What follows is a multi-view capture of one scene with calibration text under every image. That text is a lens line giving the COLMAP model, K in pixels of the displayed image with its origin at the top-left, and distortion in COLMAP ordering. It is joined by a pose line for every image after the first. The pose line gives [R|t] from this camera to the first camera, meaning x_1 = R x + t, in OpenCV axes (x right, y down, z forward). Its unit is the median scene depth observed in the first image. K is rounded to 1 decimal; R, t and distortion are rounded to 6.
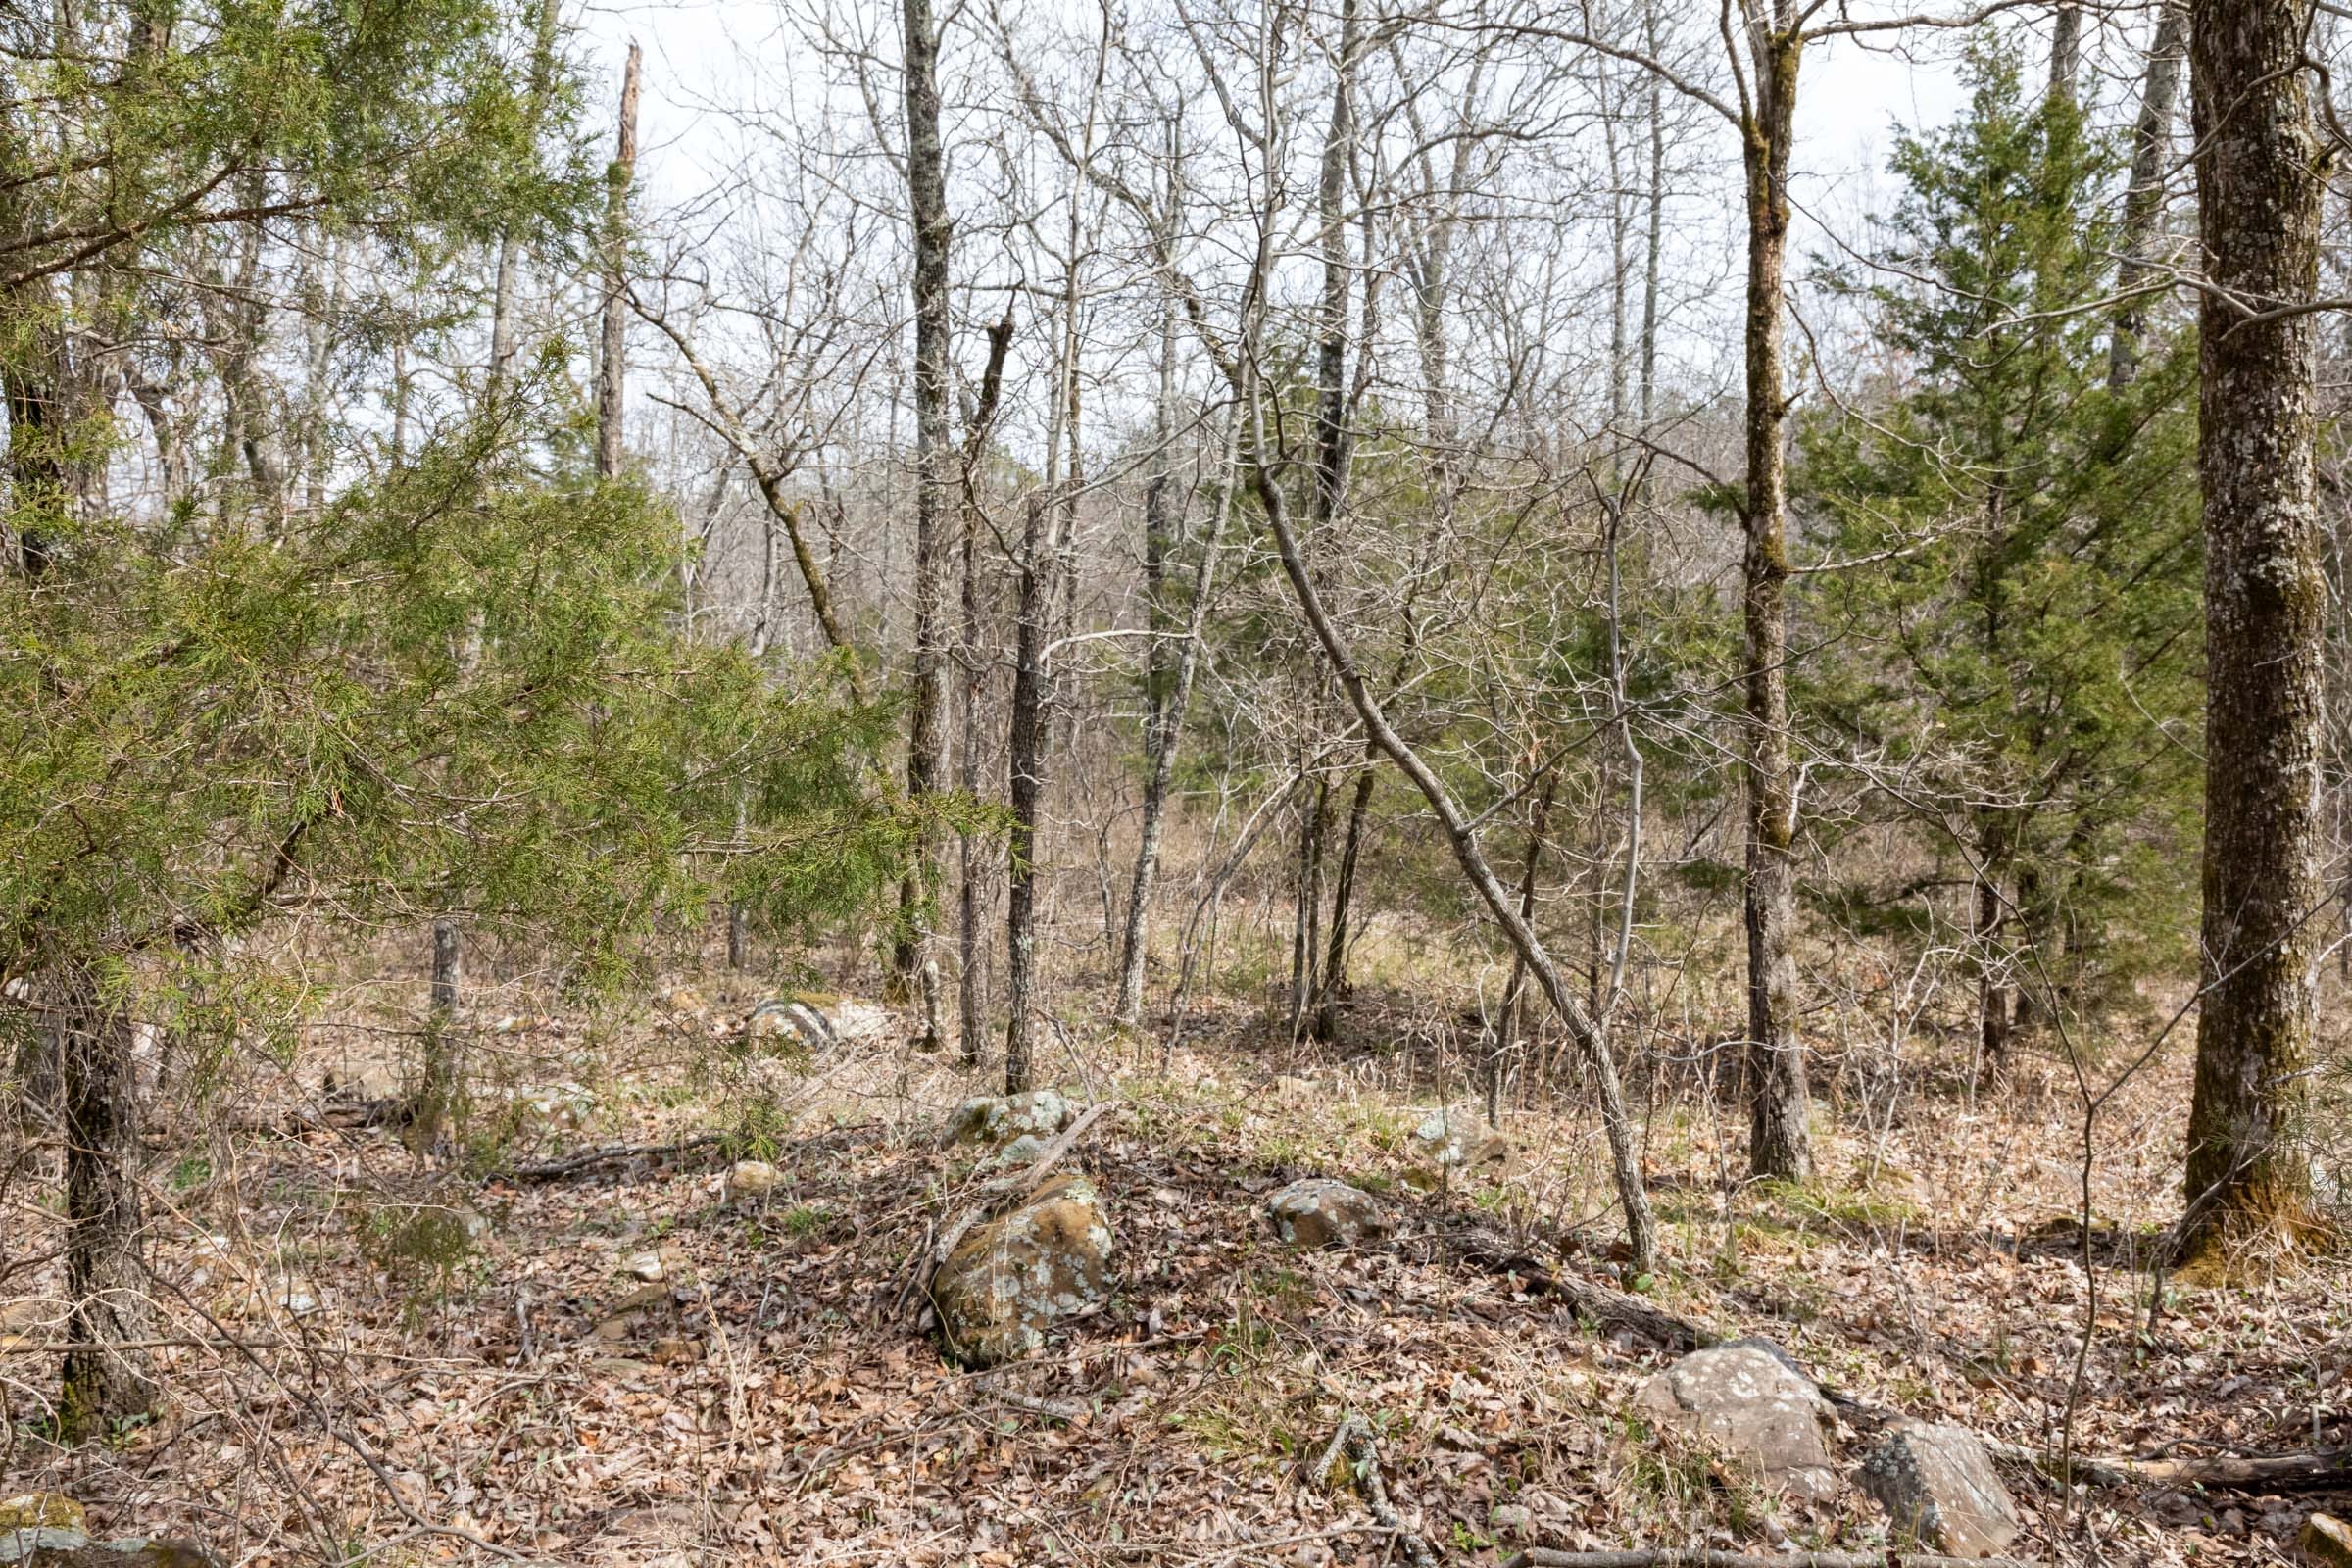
lens RADIAL K [[1885.2, 0, 1176.0], [0, 1885.2, 784.0], [0, 0, 1]] dist [-0.020984, 0.005220]
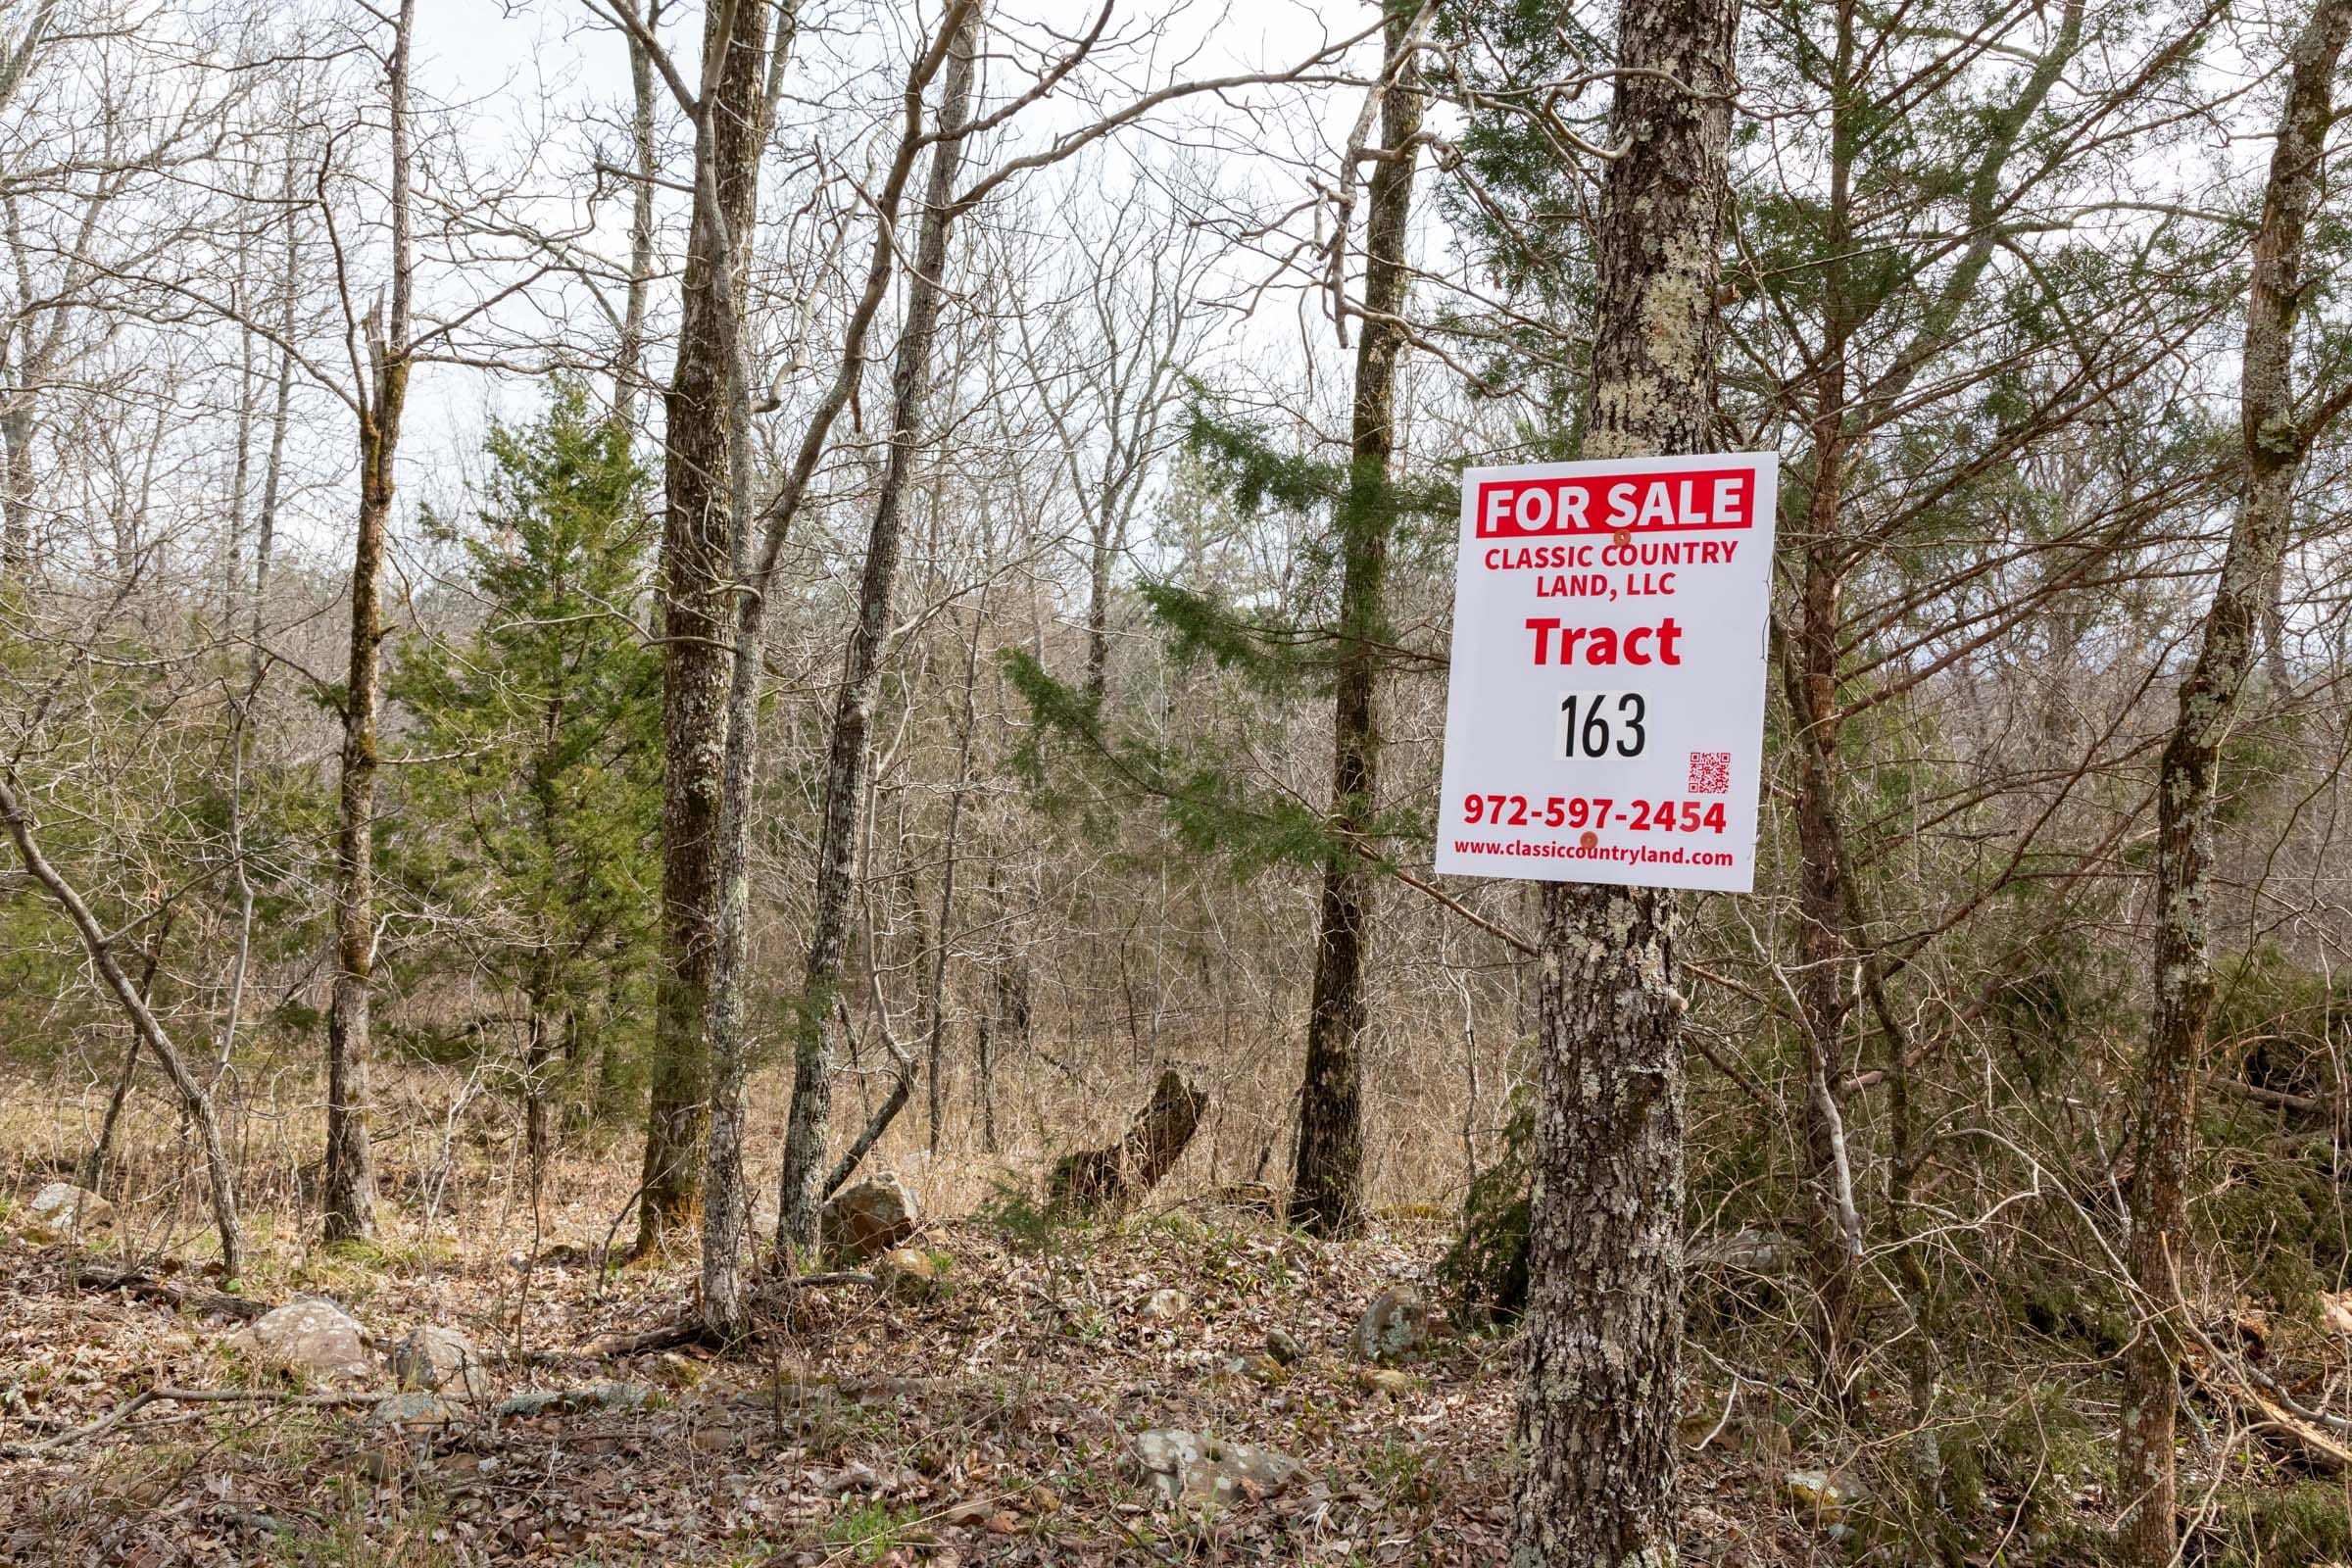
lens RADIAL K [[1885.2, 0, 1176.0], [0, 1885.2, 784.0], [0, 0, 1]] dist [-0.020984, 0.005220]
pose [[0.759985, 0.071363, 0.646011, -0.087519], [-0.005933, 0.994674, -0.102899, 0.030433], [-0.649913, 0.074369, 0.756361, -0.321818]]
